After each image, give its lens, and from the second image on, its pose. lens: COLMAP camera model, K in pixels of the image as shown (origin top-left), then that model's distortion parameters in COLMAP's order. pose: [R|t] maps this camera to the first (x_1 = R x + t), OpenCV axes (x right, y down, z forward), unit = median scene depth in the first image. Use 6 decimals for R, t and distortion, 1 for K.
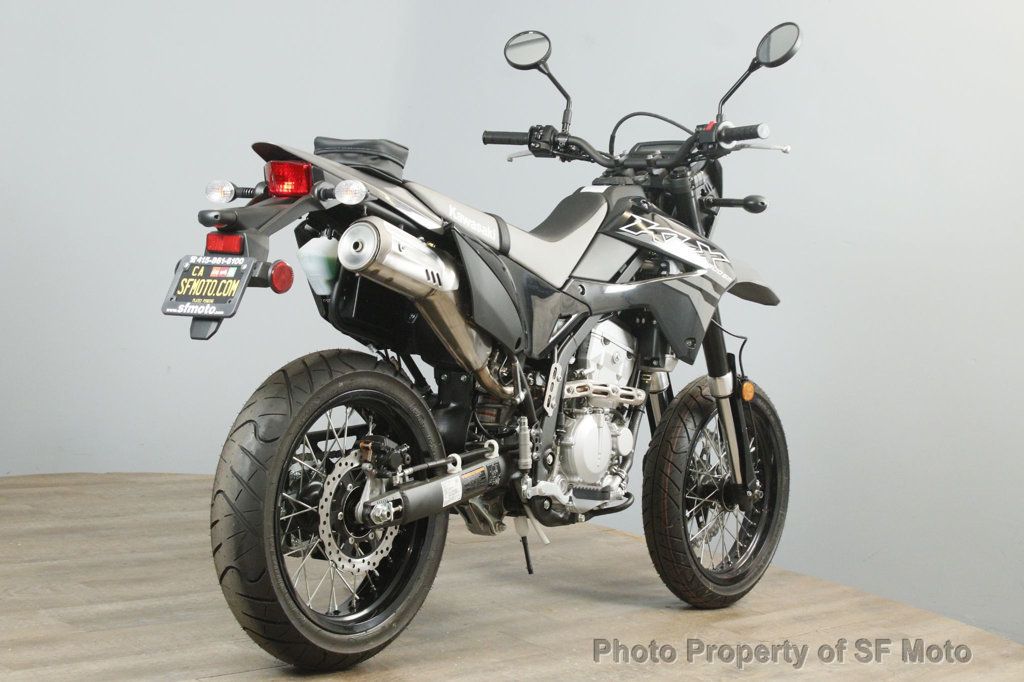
lens RADIAL K [[2020.2, 0, 509.6], [0, 2020.2, 344.1], [0, 0, 1]] dist [0.041316, 0.000000]
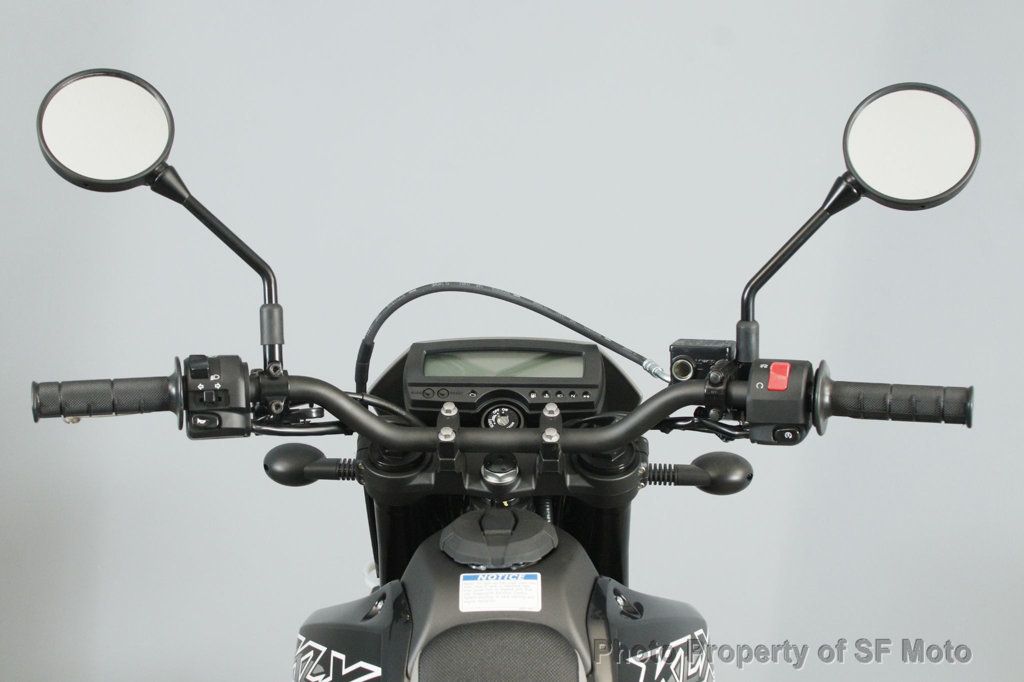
lens RADIAL K [[1466.0, 0, 509.9], [0, 1466.0, 343.1], [0, 0, 1]] dist [-0.101210, 0.000000]
pose [[0.783546, -0.172852, 0.596807, -0.095408], [0.051182, 0.975216, 0.215253, -0.163231], [-0.619222, -0.138115, 0.772973, 0.771469]]
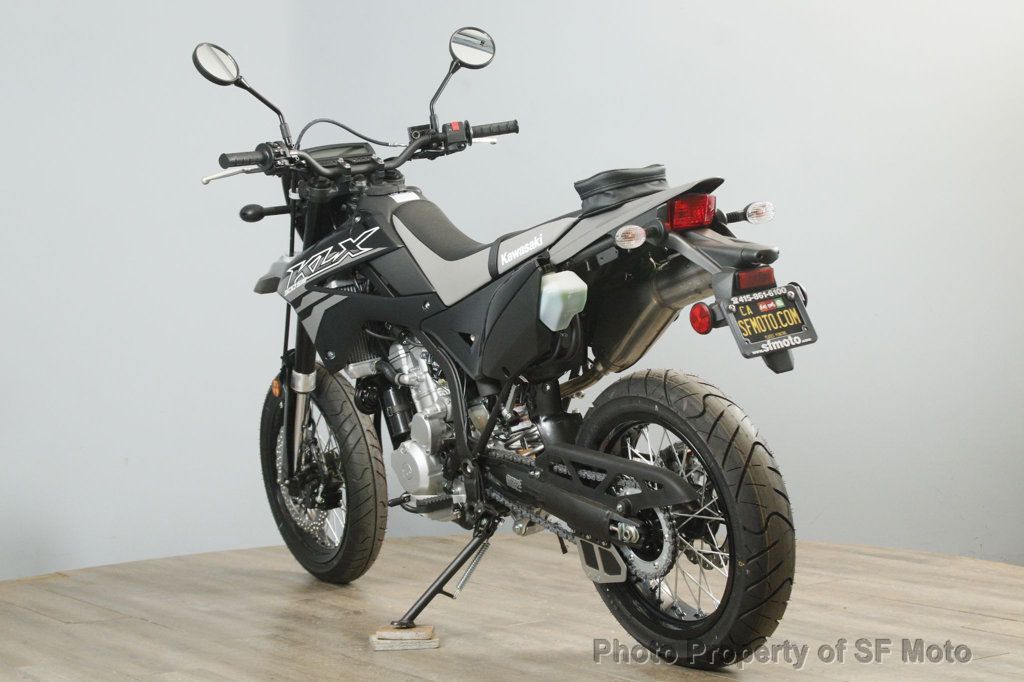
lens RADIAL K [[2020.2, 0, 510.8], [0, 2020.2, 342.7], [0, 0, 1]] dist [0.041316, 0.000000]
pose [[0.313800, -0.192557, 0.929759, -0.860743], [0.146106, 0.977350, 0.153101, -0.145767], [-0.938181, 0.087800, 0.334826, 0.582660]]
